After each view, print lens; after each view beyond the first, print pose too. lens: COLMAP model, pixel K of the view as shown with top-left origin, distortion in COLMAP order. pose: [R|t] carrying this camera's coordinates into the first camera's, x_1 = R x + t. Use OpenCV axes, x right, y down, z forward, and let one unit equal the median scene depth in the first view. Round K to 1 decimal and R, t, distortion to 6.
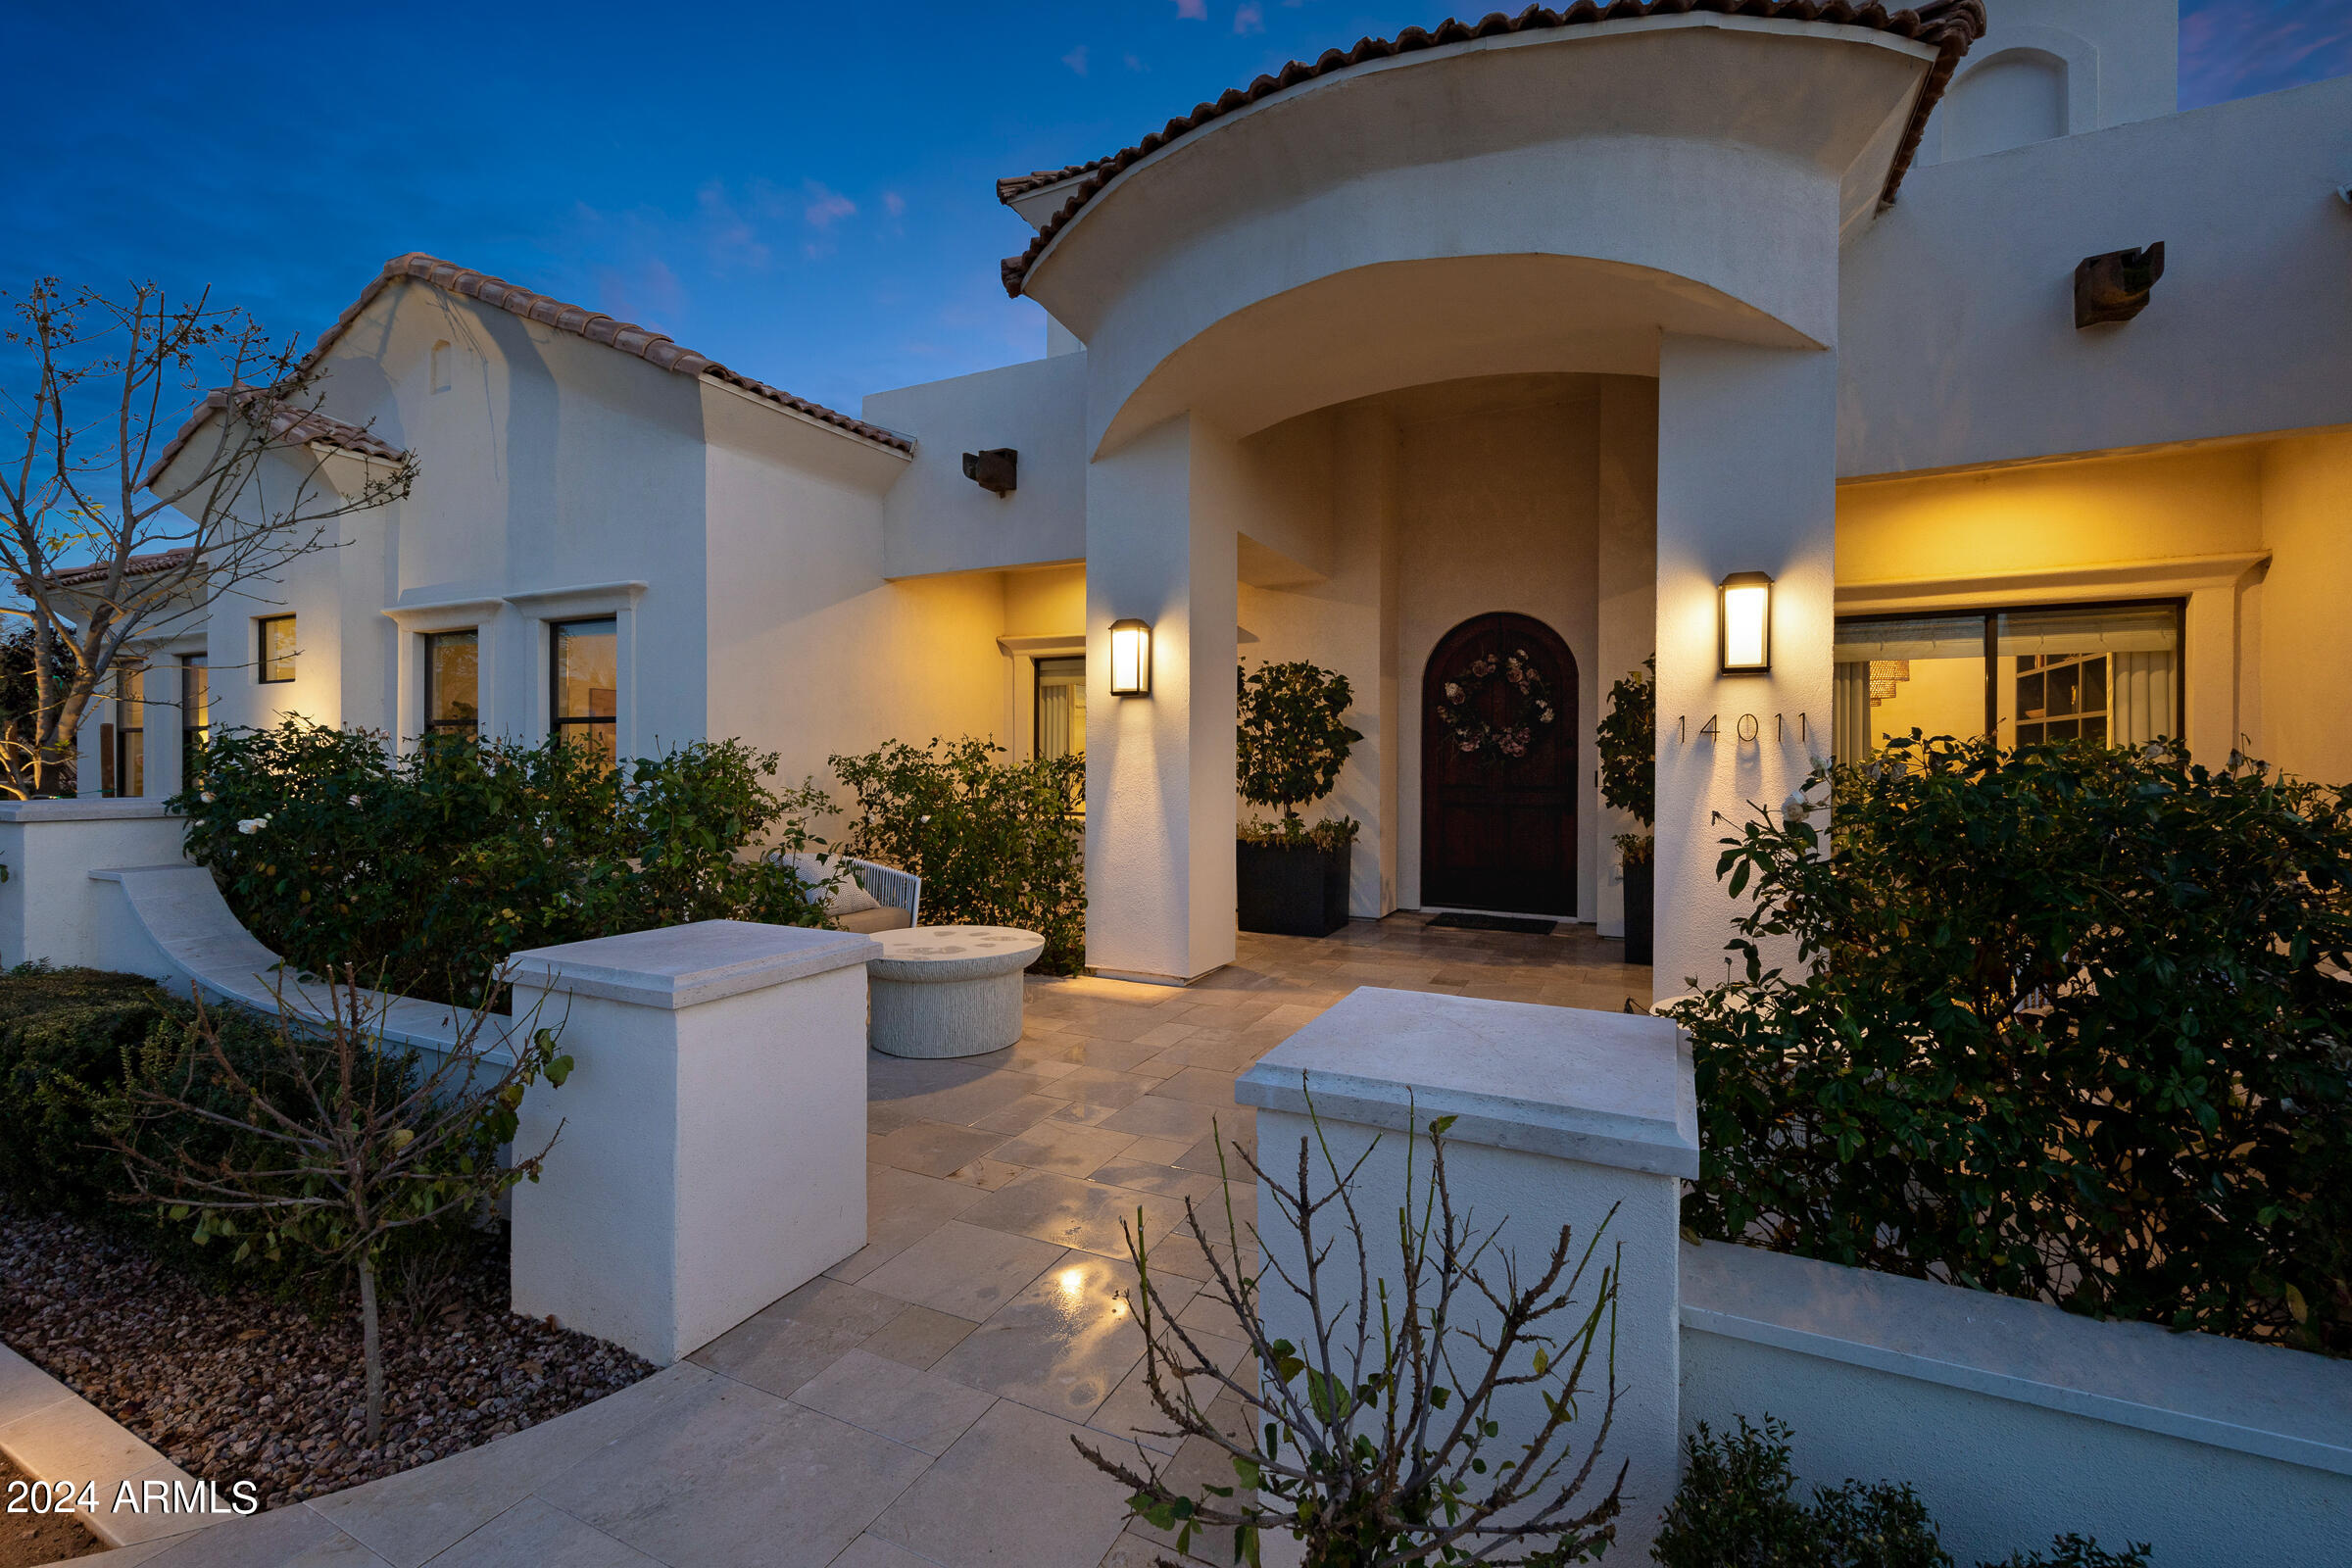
lens RADIAL K [[1013.2, 0, 1175.1], [0, 1013.2, 767.6], [0, 0, 1]] dist [0.010313, -0.000128]
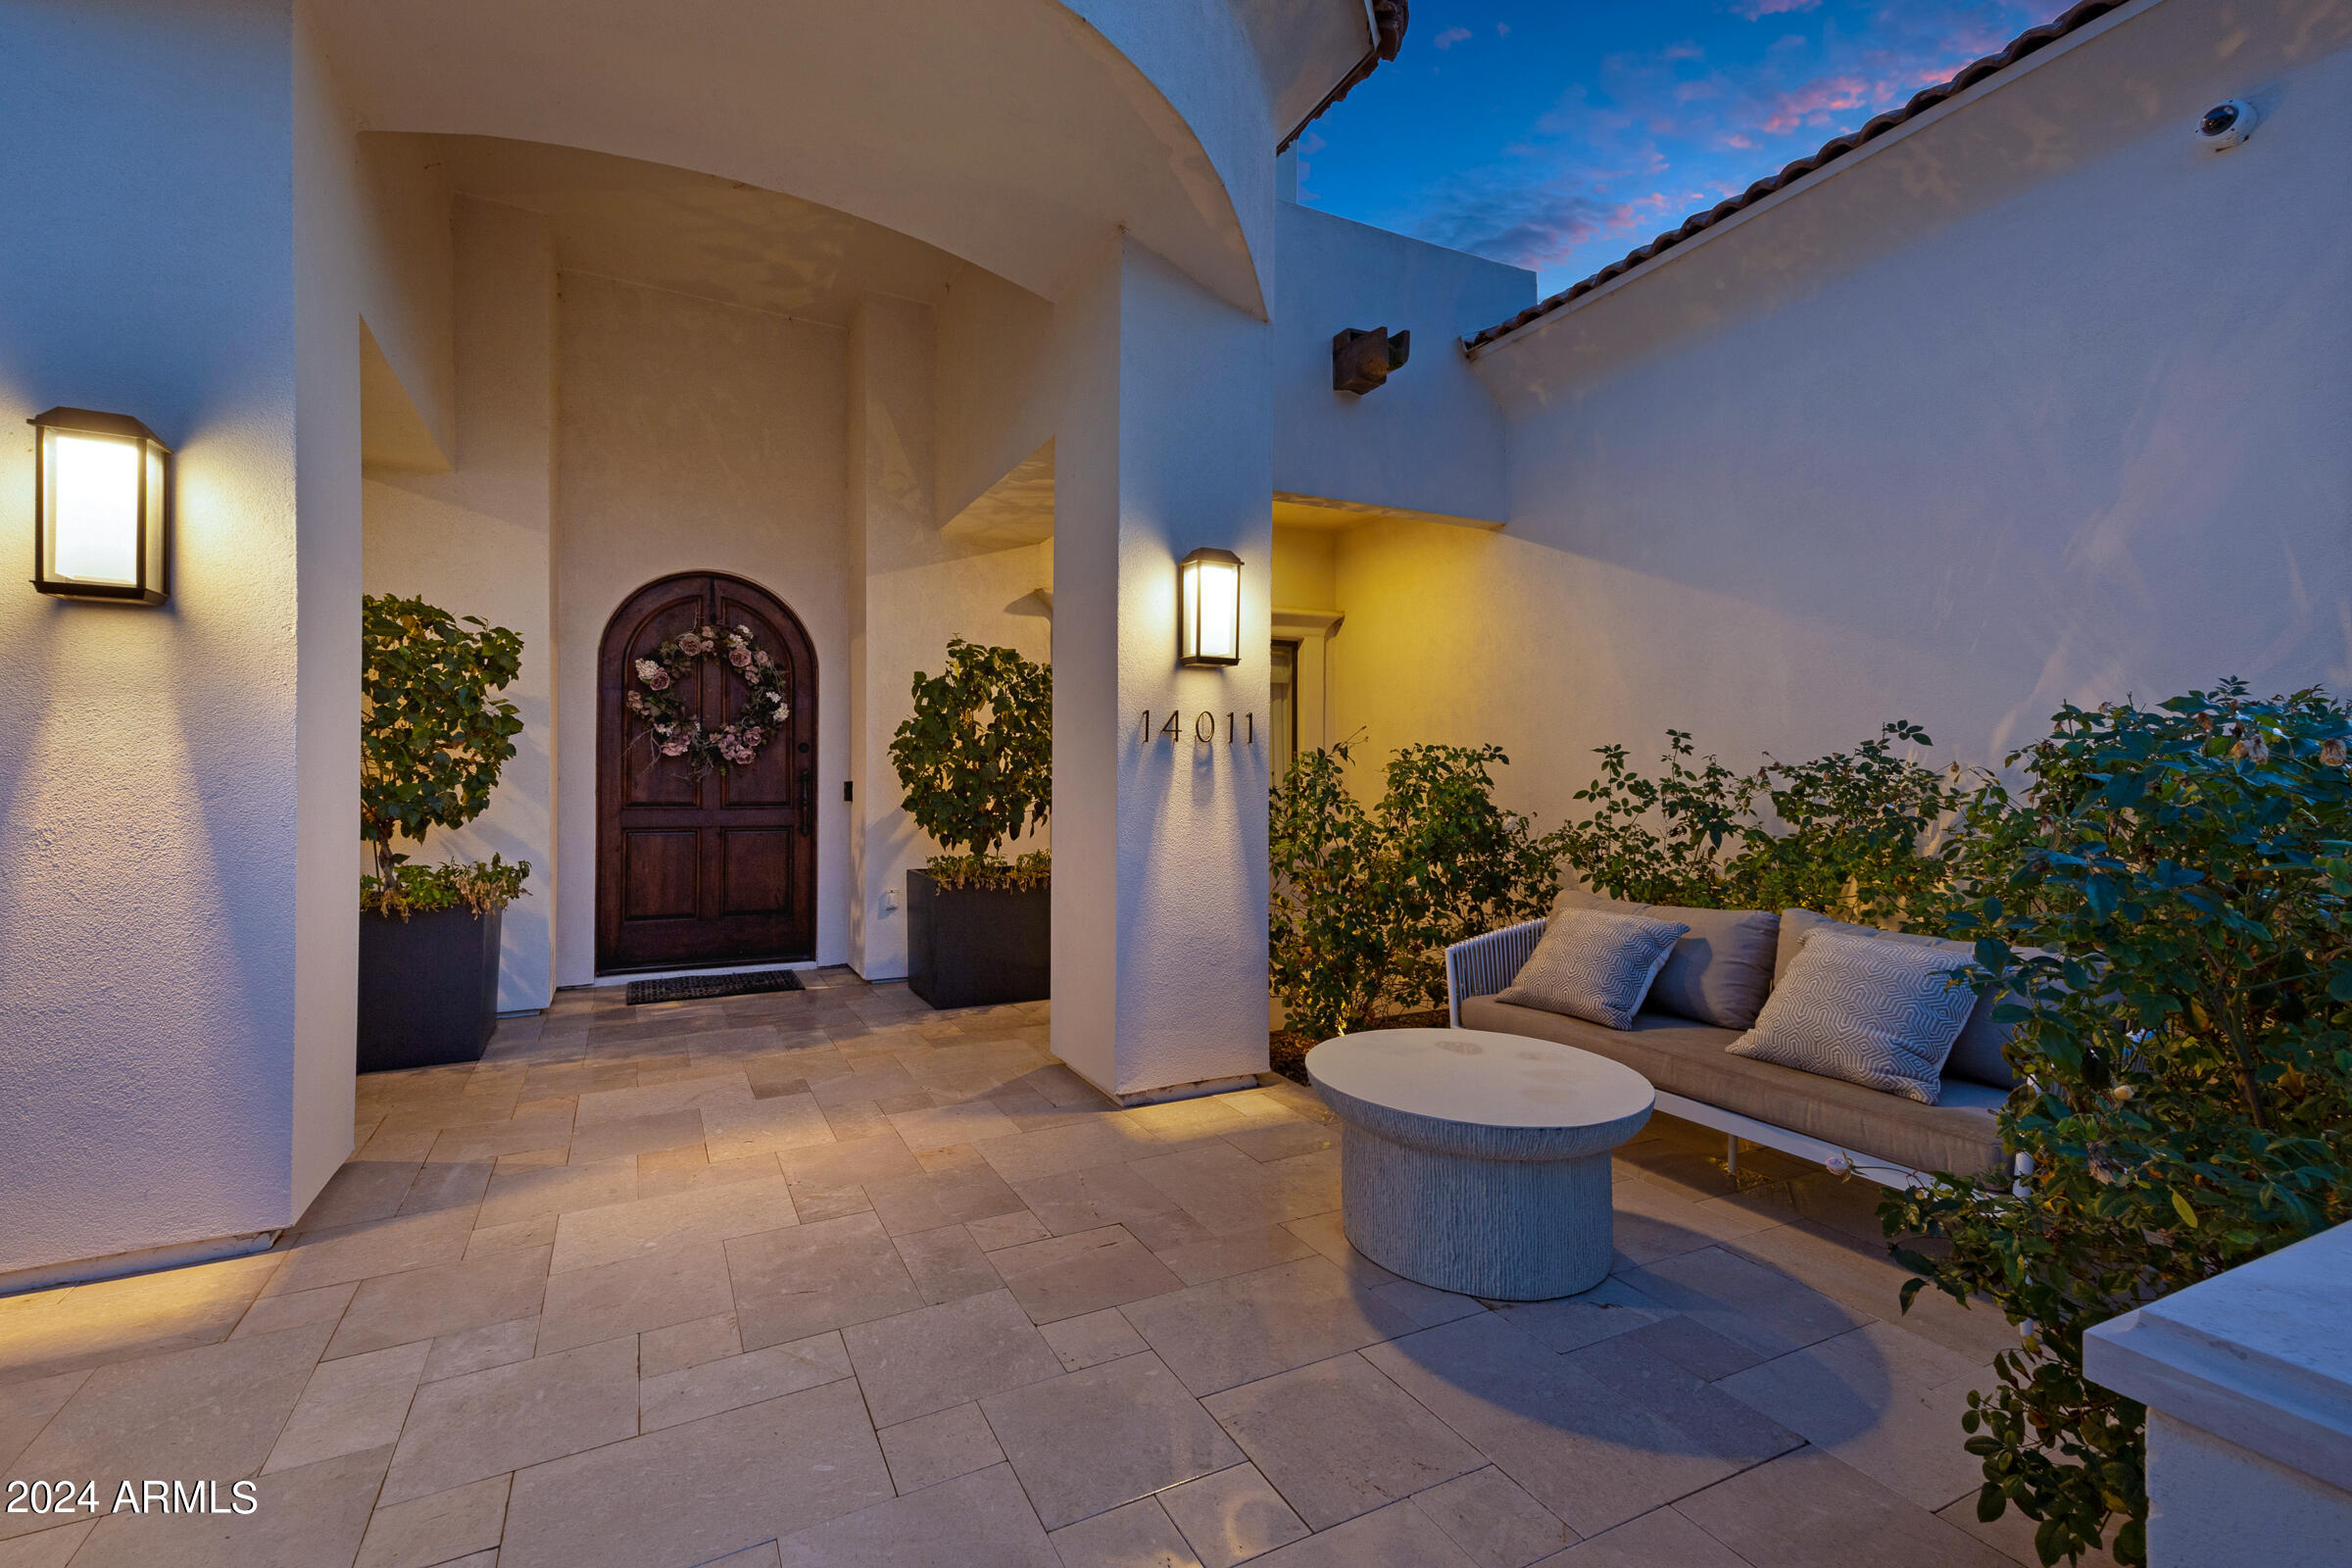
lens RADIAL K [[1010.4, 0, 1159.2], [0, 1010.4, 790.1], [0, 0, 1]] dist [0.012611, -0.001709]
pose [[0.595428, -0.009543, 0.803352, -0.104273], [0.005695, 0.999954, 0.007657, 0.005749], [-0.803389, 0.000015, 0.595455, 0.338232]]
